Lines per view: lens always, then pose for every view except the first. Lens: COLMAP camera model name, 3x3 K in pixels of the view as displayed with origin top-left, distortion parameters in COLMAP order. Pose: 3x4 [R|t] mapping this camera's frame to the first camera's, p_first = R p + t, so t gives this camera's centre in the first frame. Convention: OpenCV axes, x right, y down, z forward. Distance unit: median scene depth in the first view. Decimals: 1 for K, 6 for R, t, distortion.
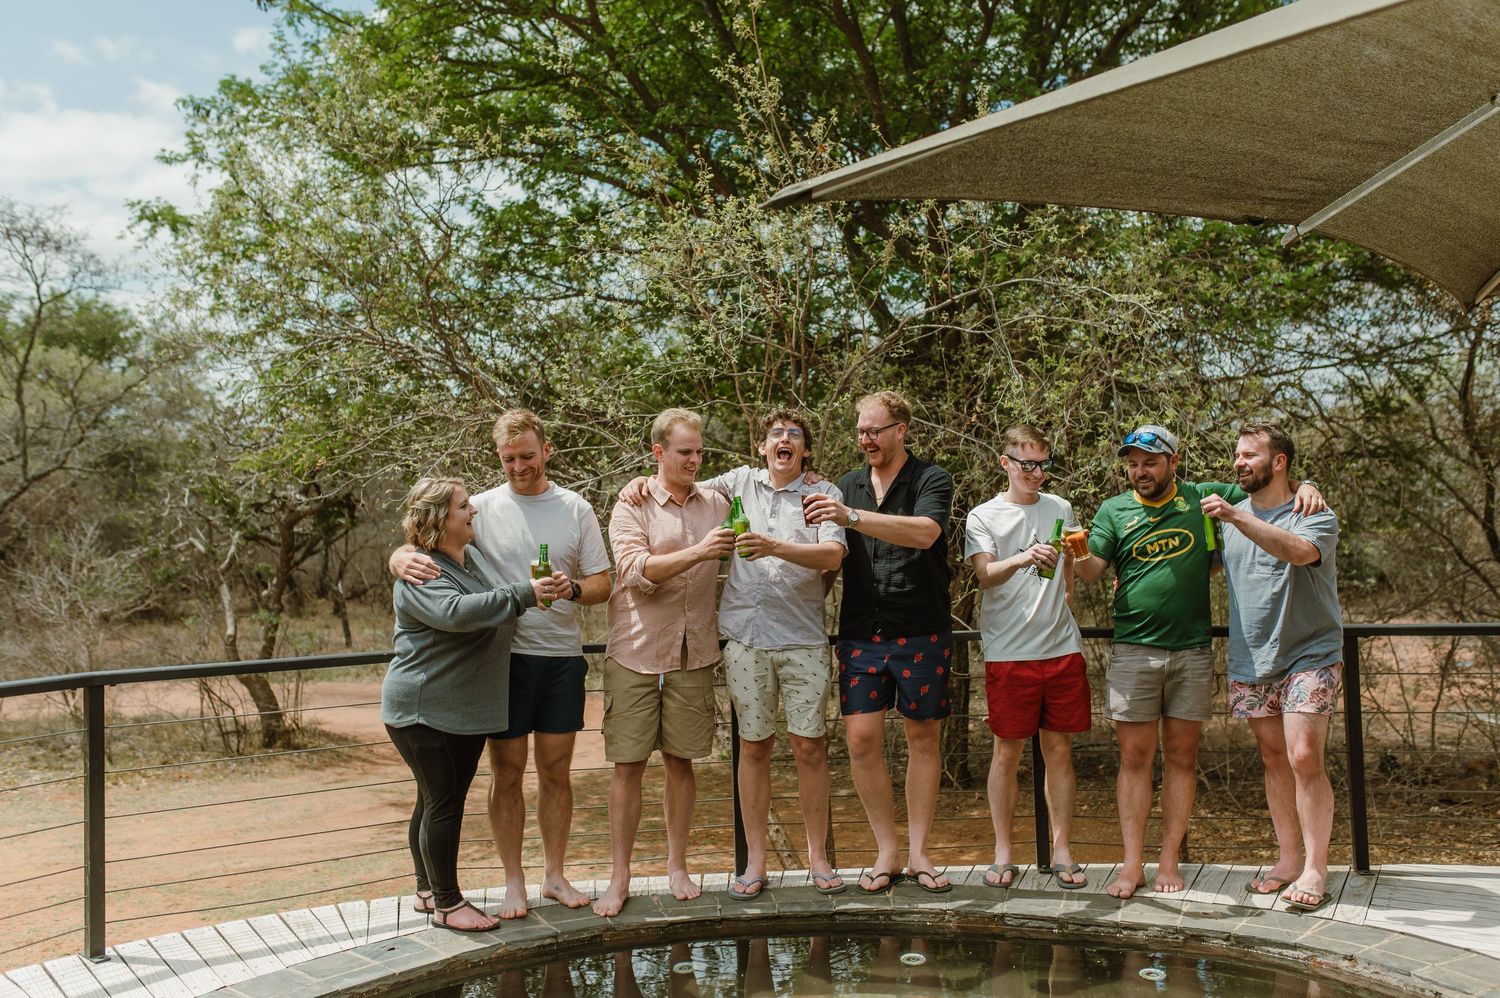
lens RADIAL K [[1405.4, 0, 774.2], [0, 1405.4, 495.8], [0, 0, 1]] dist [0.036349, 0.000000]
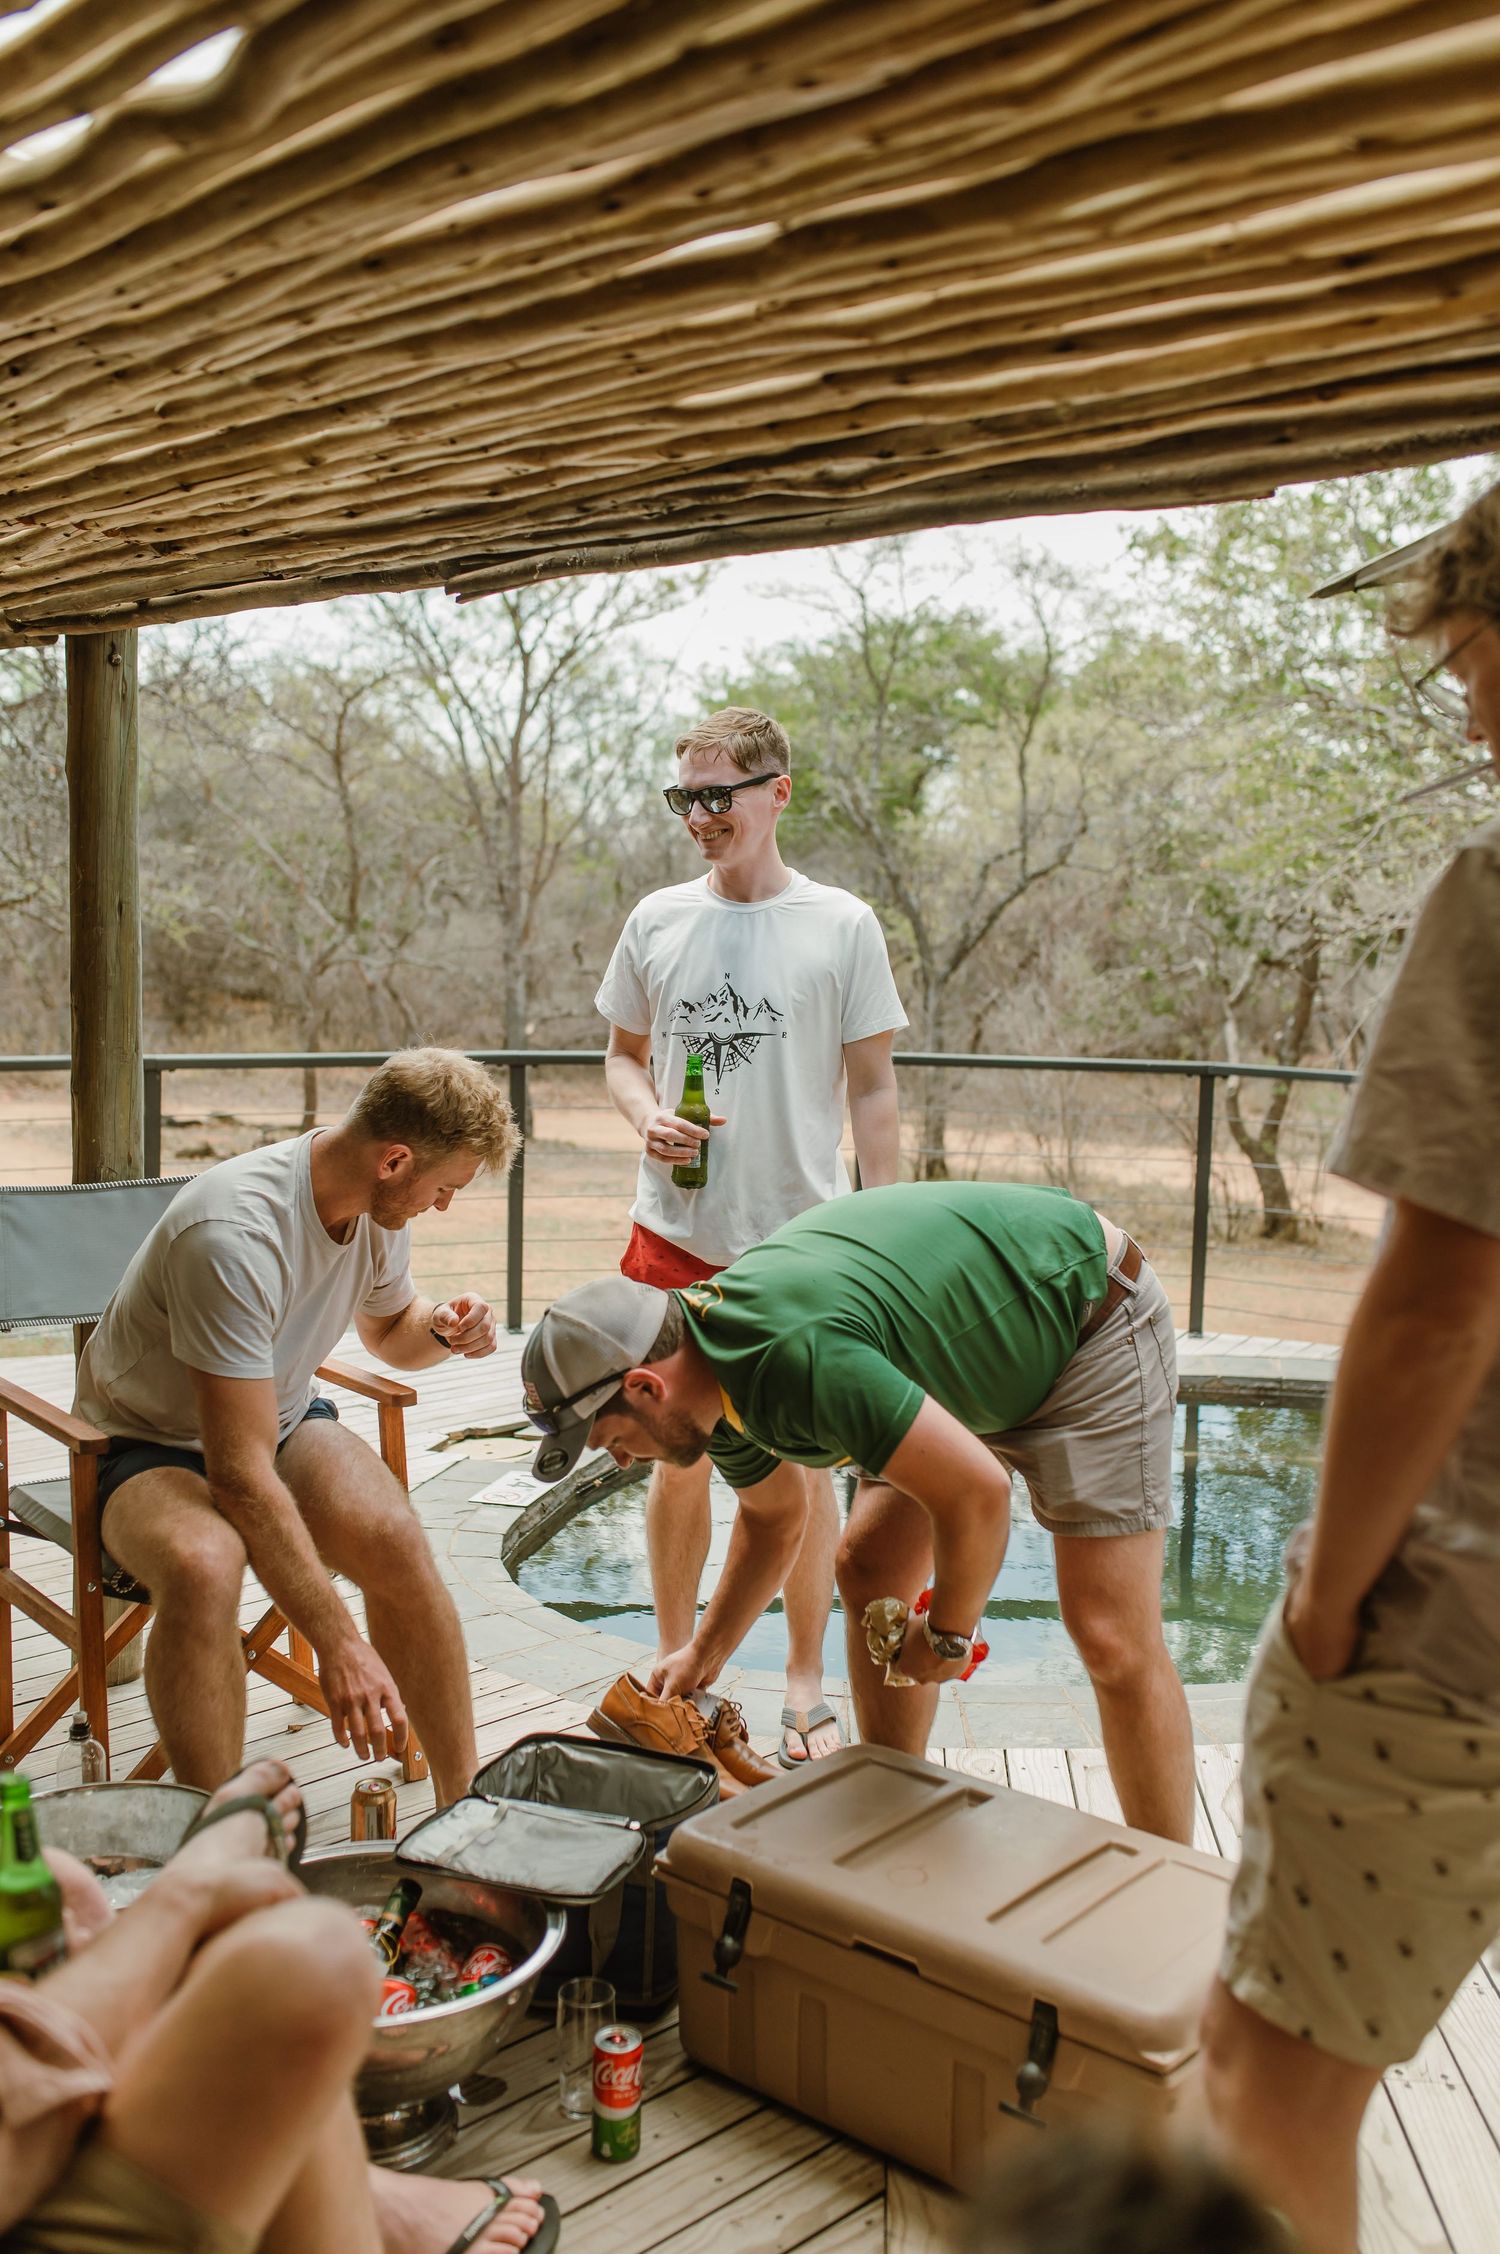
lens RADIAL K [[2111.8, 0, 773.8], [0, 2111.8, 1121.4], [0, 0, 1]] dist [0.036349, 0.000000]
pose [[0.803047, 0.094250, -0.588415, 0.311002], [-0.037899, 0.993492, 0.107411, 0.009064], [0.594709, -0.063956, 0.801393, -0.233442]]
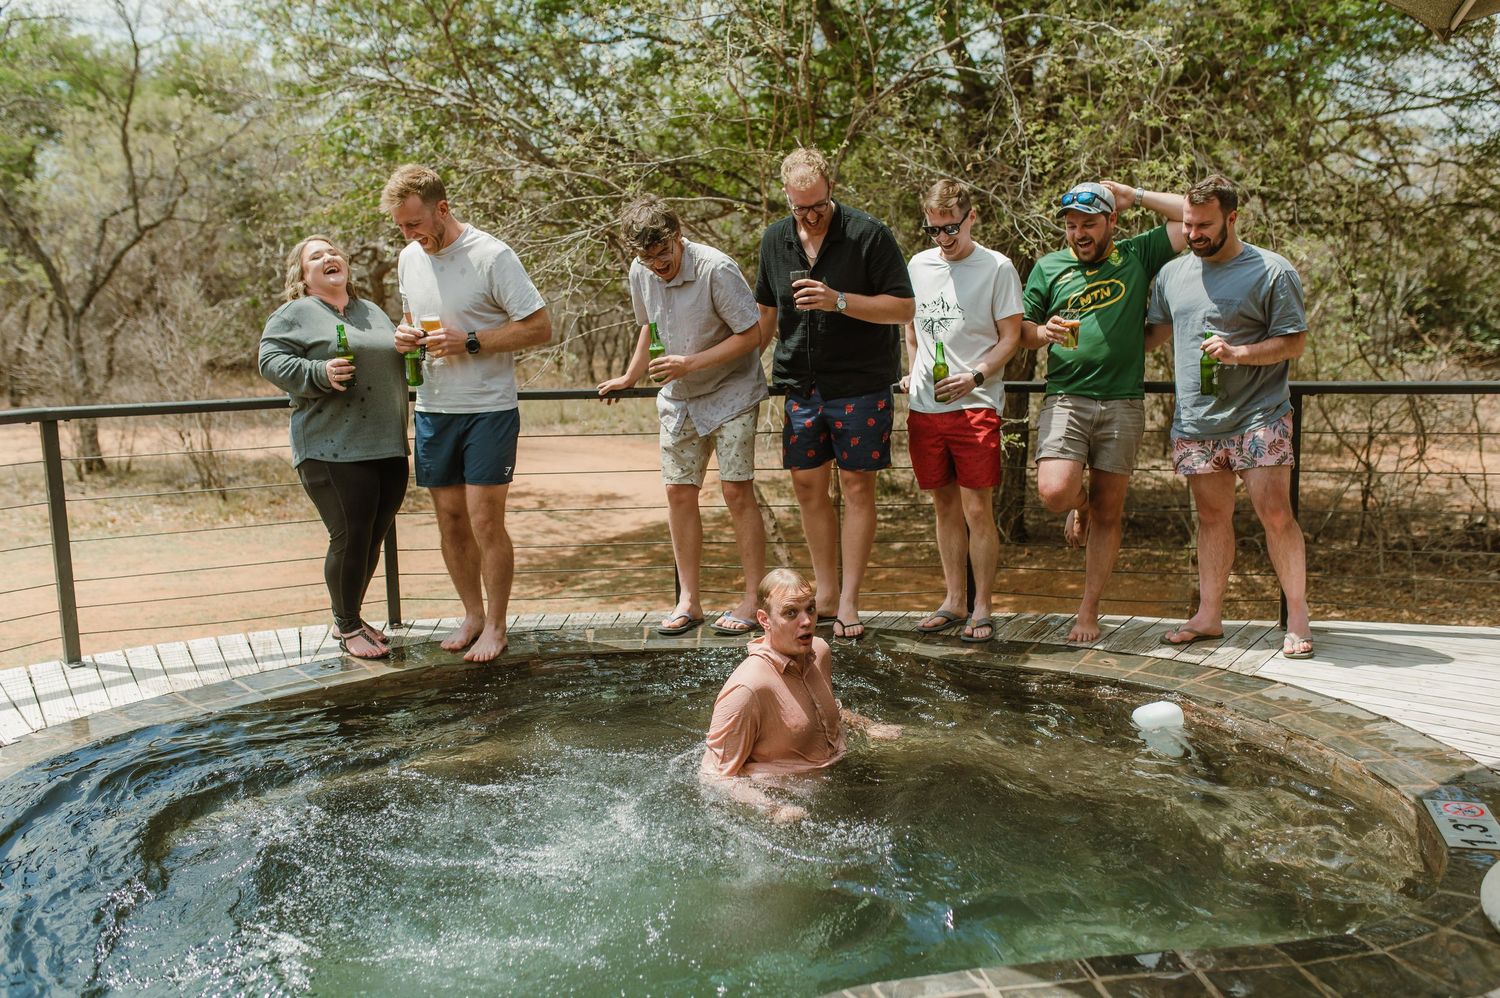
lens RADIAL K [[1405.4, 0, 763.6], [0, 1405.4, 511.8], [0, 0, 1]] dist [0.036349, 0.000000]
pose [[0.994592, 0.023463, -0.101171, 0.135692], [-0.004744, 0.983393, 0.181427, 0.004510], [0.103747, -0.179966, 0.978187, -0.002793]]
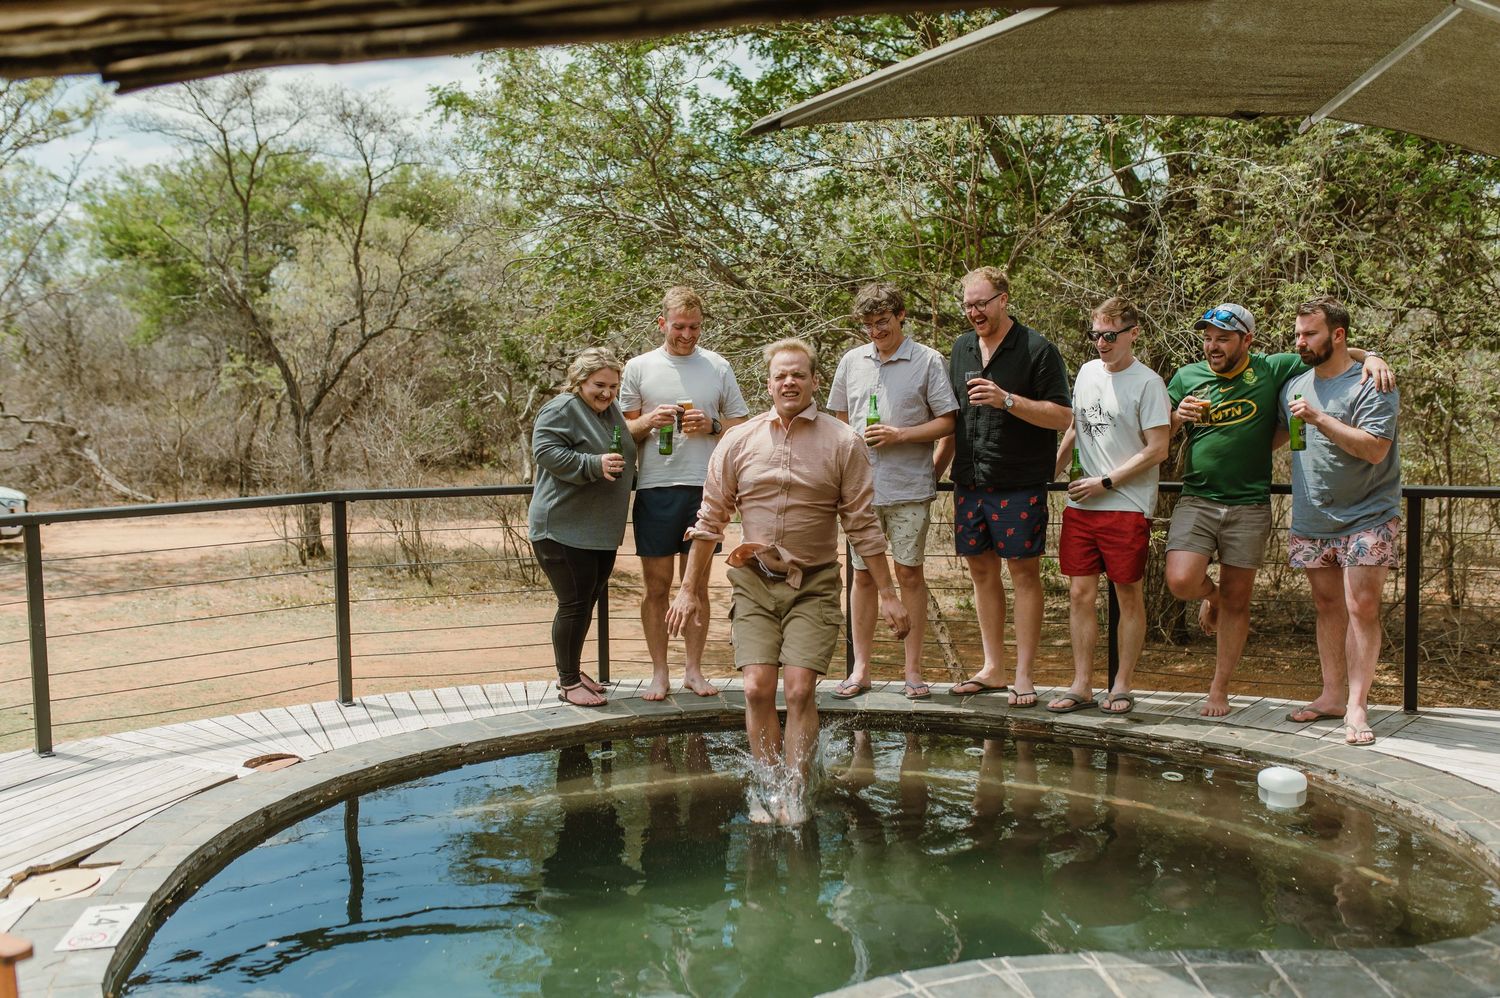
lens RADIAL K [[1405.4, 0, 755.0], [0, 1405.4, 514.6], [0, 0, 1]] dist [0.036349, 0.000000]
pose [[0.973069, 0.034293, -0.227949, 0.156394], [-0.008634, 0.993601, 0.112620, -0.002929], [0.230352, -0.107619, 0.967138, -0.140486]]
